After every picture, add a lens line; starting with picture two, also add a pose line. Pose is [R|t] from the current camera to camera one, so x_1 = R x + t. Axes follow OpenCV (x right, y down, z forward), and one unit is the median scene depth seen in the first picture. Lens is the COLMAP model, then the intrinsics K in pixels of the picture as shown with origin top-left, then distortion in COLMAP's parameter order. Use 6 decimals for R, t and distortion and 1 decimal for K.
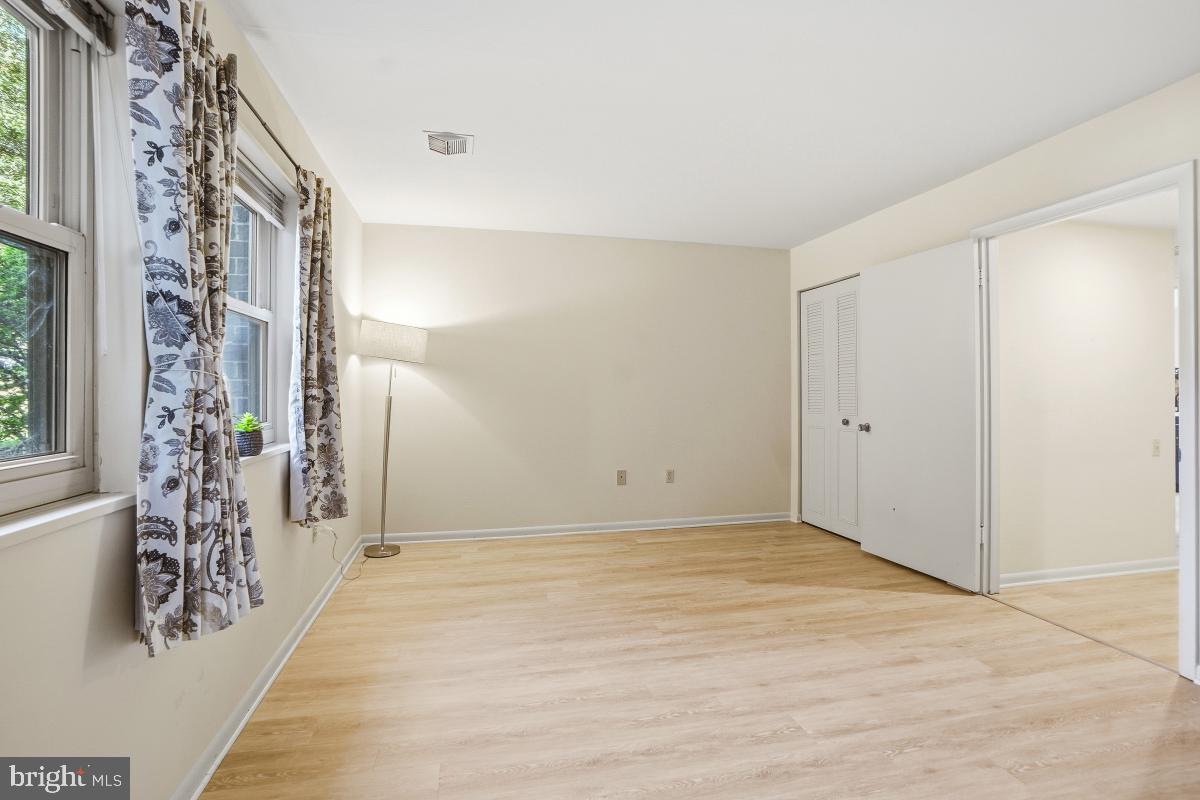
lens RADIAL K [[544.8, 0, 600.4], [0, 544.8, 379.0], [0, 0, 1]] dist [-0.043280, 0.011493]
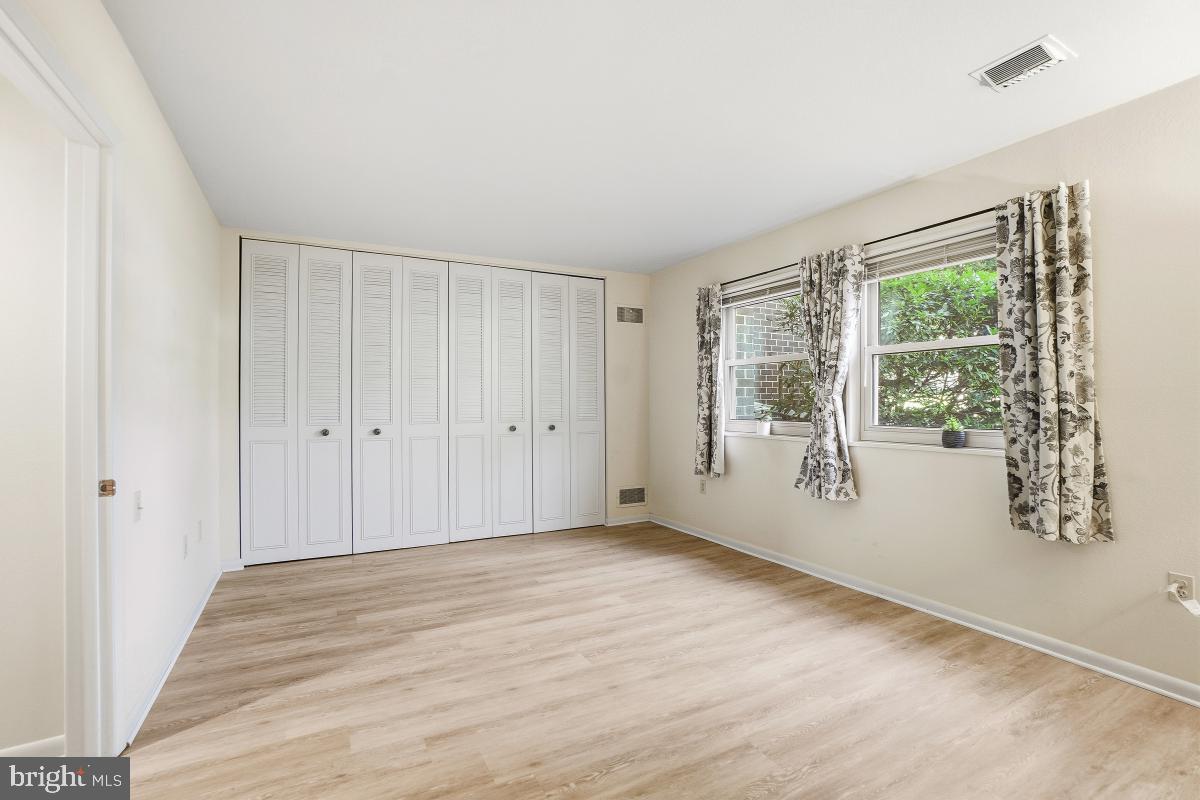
lens RADIAL K [[544.8, 0, 589.0], [0, 544.8, 399.2], [0, 0, 1]] dist [-0.043280, 0.011493]
pose [[-0.965595, -0.001170, -0.260047, 0.548250], [0.006691, 0.999547, -0.029344, 0.038689], [0.259964, -0.030075, -0.965150, 1.775446]]
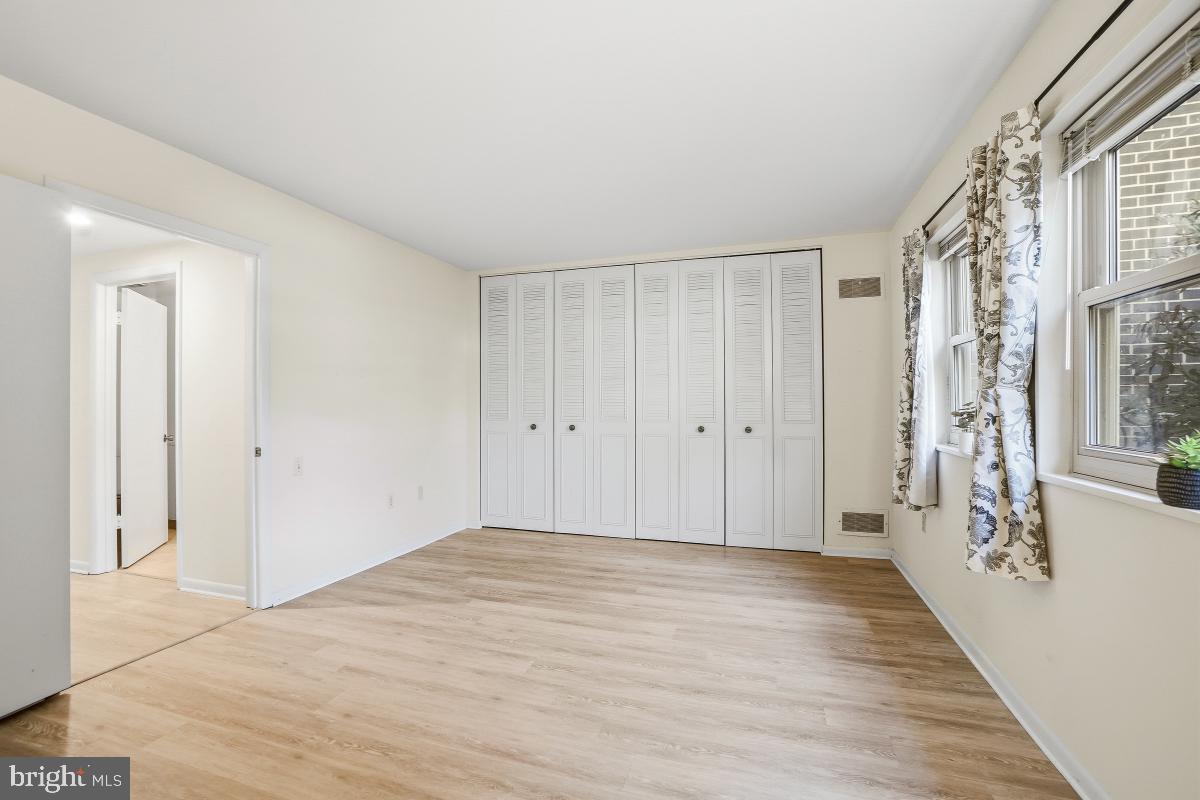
lens RADIAL K [[544.8, 0, 588.4], [0, 544.8, 399.1], [0, 0, 1]] dist [-0.043280, 0.011493]
pose [[-0.848111, 0.005448, 0.529791, -0.329892], [-0.009593, 0.999625, -0.025637, 0.034053], [-0.529732, -0.026826, -0.847741, 1.564029]]
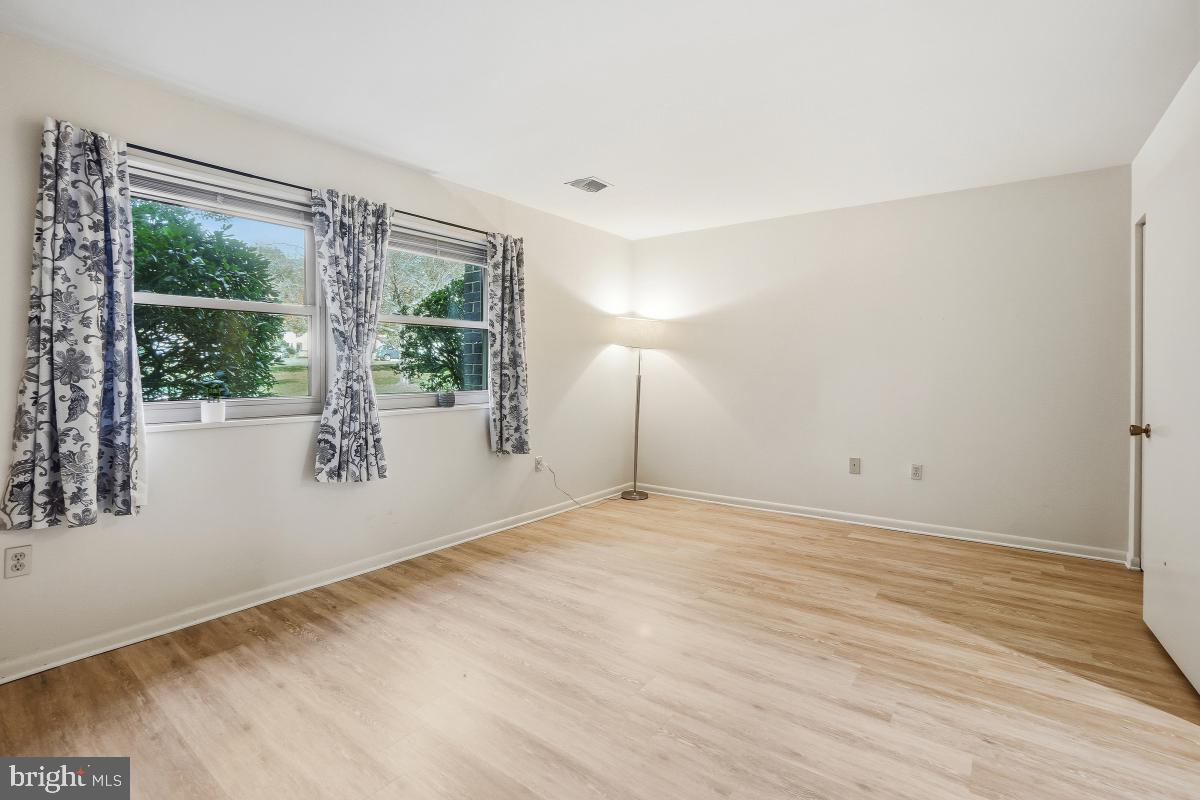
lens RADIAL K [[544.8, 0, 609.0], [0, 544.8, 363.5], [0, 0, 1]] dist [-0.043280, 0.011493]
pose [[0.655704, -0.010813, -0.754940, 0.881095], [0.018244, 0.999832, 0.001525, 0.003451], [0.754797, -0.014773, 0.655792, 0.188088]]
